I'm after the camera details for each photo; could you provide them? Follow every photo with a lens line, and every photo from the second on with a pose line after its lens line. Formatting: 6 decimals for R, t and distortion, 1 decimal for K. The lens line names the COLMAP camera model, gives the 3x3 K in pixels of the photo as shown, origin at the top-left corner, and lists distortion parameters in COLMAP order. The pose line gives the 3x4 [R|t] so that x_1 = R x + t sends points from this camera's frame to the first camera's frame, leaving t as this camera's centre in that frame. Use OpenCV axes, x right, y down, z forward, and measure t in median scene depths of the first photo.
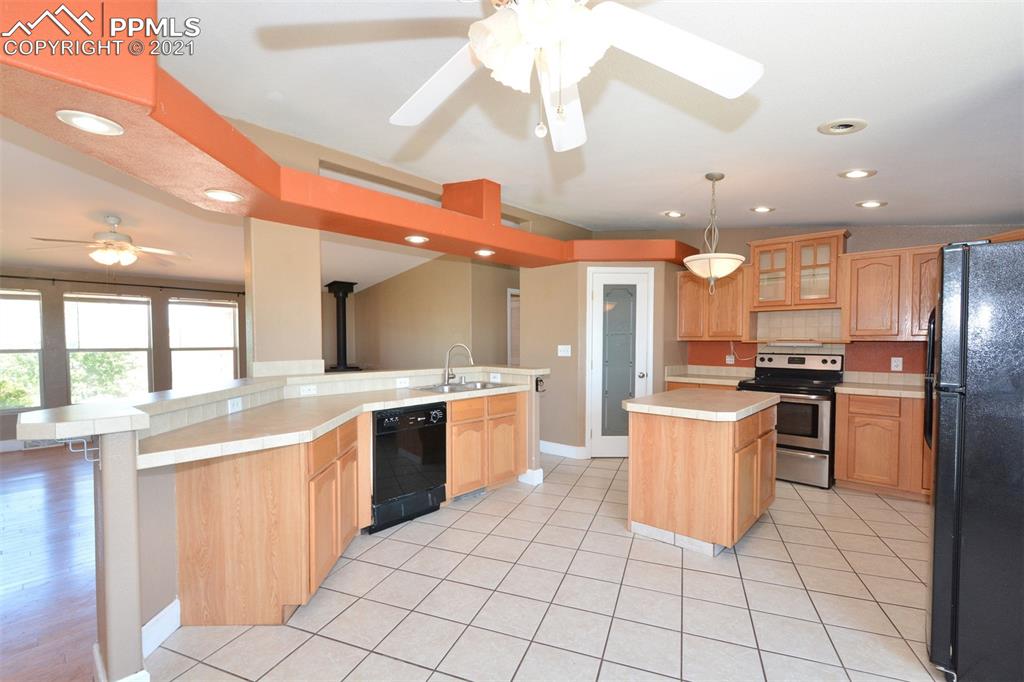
lens RADIAL K [[447.8, 0, 508.7], [0, 447.8, 352.8], [0, 0, 1]] dist [0.004031, -0.006393]
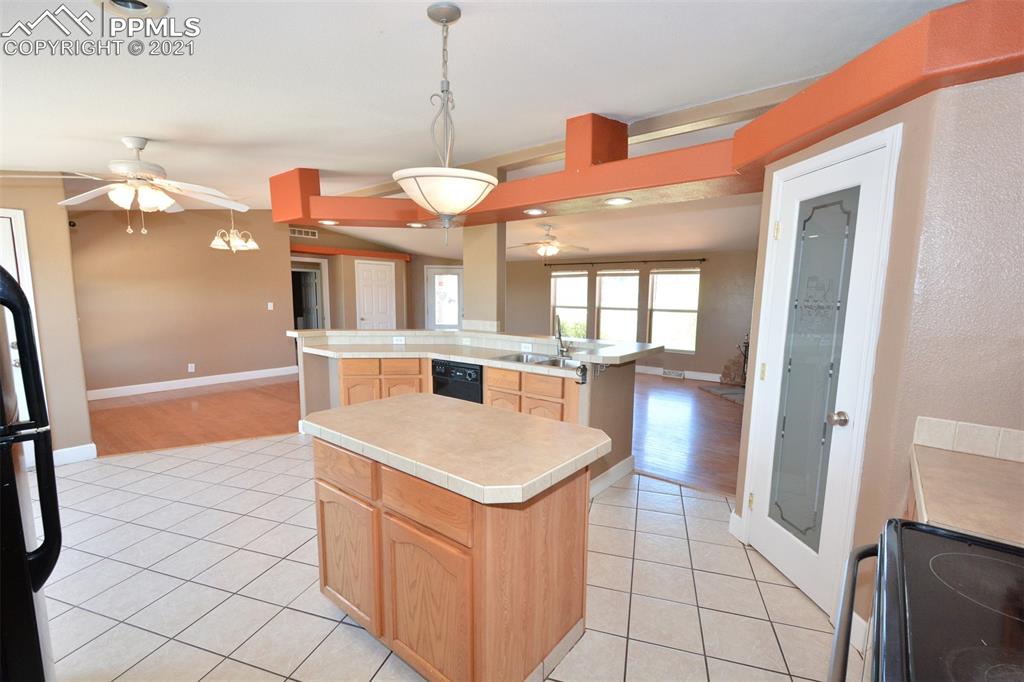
lens RADIAL K [[447.8, 0, 508.7], [0, 447.8, 352.8], [0, 0, 1]] dist [0.004031, -0.006393]
pose [[0.061272, 0.131942, -0.989362, 0.667288], [-0.038240, 0.990807, 0.129766, -0.048730], [0.997388, 0.029882, 0.065754, 0.681098]]
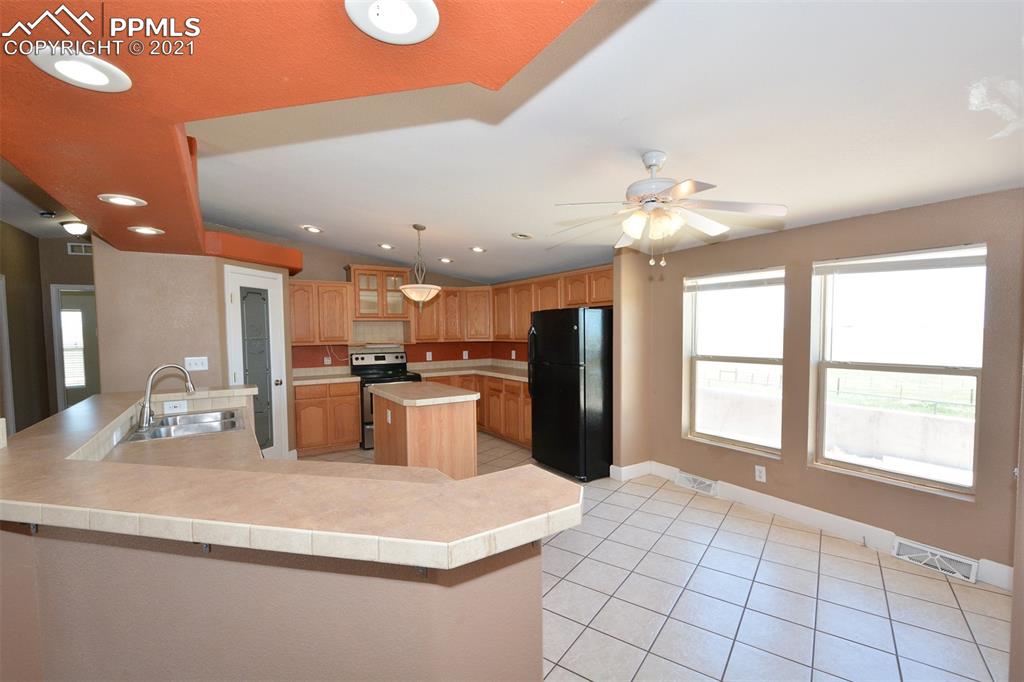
lens RADIAL K [[447.8, 0, 508.7], [0, 447.8, 352.8], [0, 0, 1]] dist [0.004031, -0.006393]
pose [[0.253456, -0.050523, 0.966027, -0.523786], [0.038645, 0.998367, 0.042075, -0.037134], [-0.966575, 0.026668, 0.254994, 0.257816]]
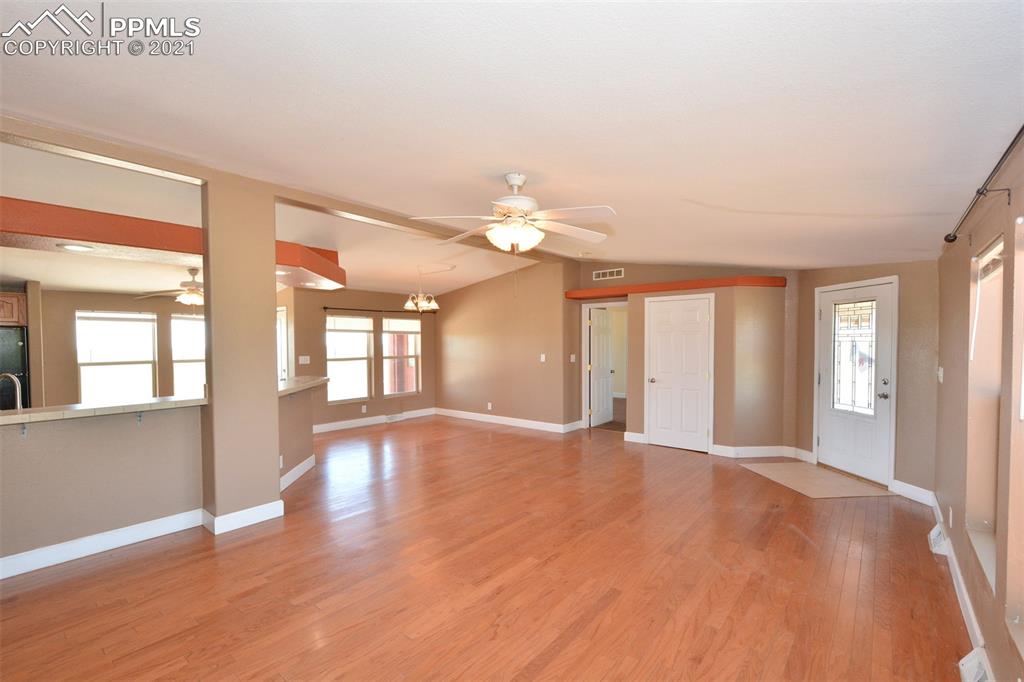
lens RADIAL K [[447.8, 0, 508.7], [0, 447.8, 352.8], [0, 0, 1]] dist [0.004031, -0.006393]
pose [[-0.998543, 0.006622, -0.053552, -0.746558], [0.003643, 0.998450, 0.055544, -0.077335], [0.053837, 0.055268, -0.997019, 1.460425]]
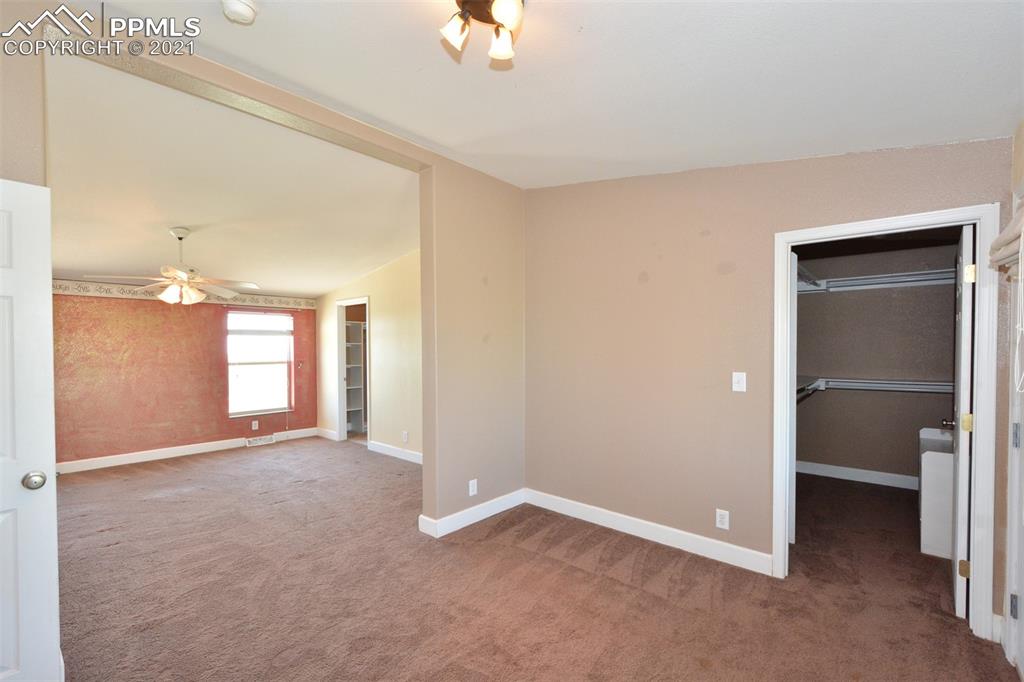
lens RADIAL K [[447.8, 0, 508.7], [0, 447.8, 352.8], [0, 0, 1]] dist [0.004031, -0.006393]
pose [[-0.999657, 0.006258, -0.025412, -1.502546], [0.005061, 0.998887, 0.046890, -0.040400], [0.025677, 0.046746, -0.998577, 0.810321]]
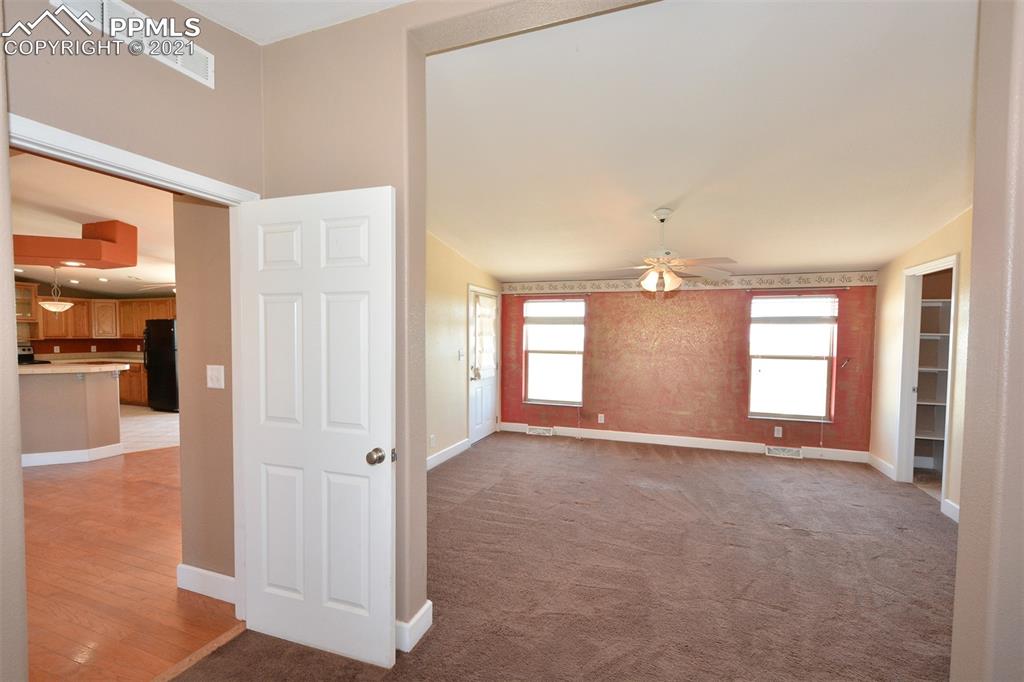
lens RADIAL K [[447.8, 0, 508.7], [0, 447.8, 352.8], [0, 0, 1]] dist [0.004031, -0.006393]
pose [[-0.385095, -0.038562, 0.922071, -1.616146], [0.022110, 0.998454, 0.050991, -0.017039], [-0.922612, 0.040024, -0.383647, -0.144278]]
